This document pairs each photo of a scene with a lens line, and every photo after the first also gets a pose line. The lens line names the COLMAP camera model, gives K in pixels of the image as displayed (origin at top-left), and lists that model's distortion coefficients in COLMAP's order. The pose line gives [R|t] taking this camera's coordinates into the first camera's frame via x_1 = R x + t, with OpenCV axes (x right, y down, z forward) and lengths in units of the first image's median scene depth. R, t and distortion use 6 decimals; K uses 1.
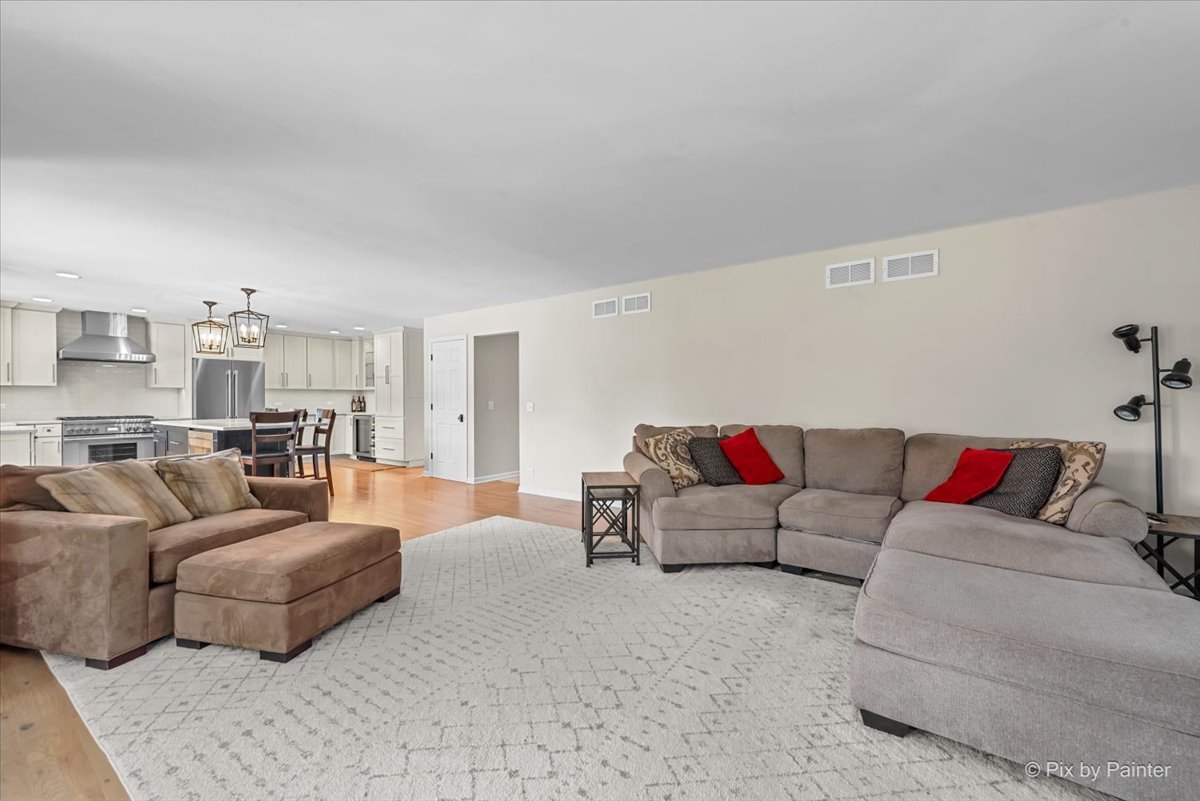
lens RADIAL K [[479.0, 0, 604.8], [0, 479.0, 401.4], [0, 0, 1]] dist [0.009322, -0.000419]
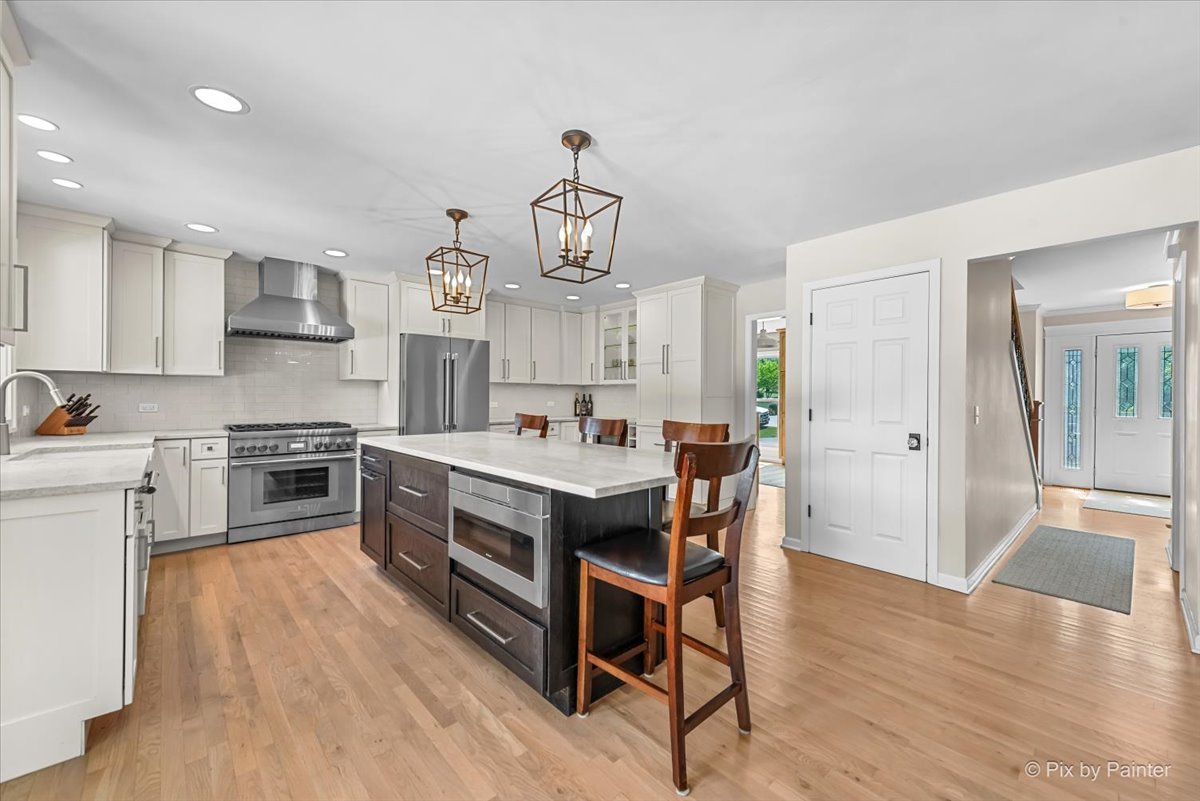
lens RADIAL K [[479.0, 0, 596.2], [0, 479.0, 395.1], [0, 0, 1]] dist [0.009322, -0.000419]
pose [[0.975772, 0.005552, -0.218717, -0.503968], [-0.007570, 0.999936, -0.008390, -0.004668], [0.218657, 0.009843, 0.975752, 0.477516]]
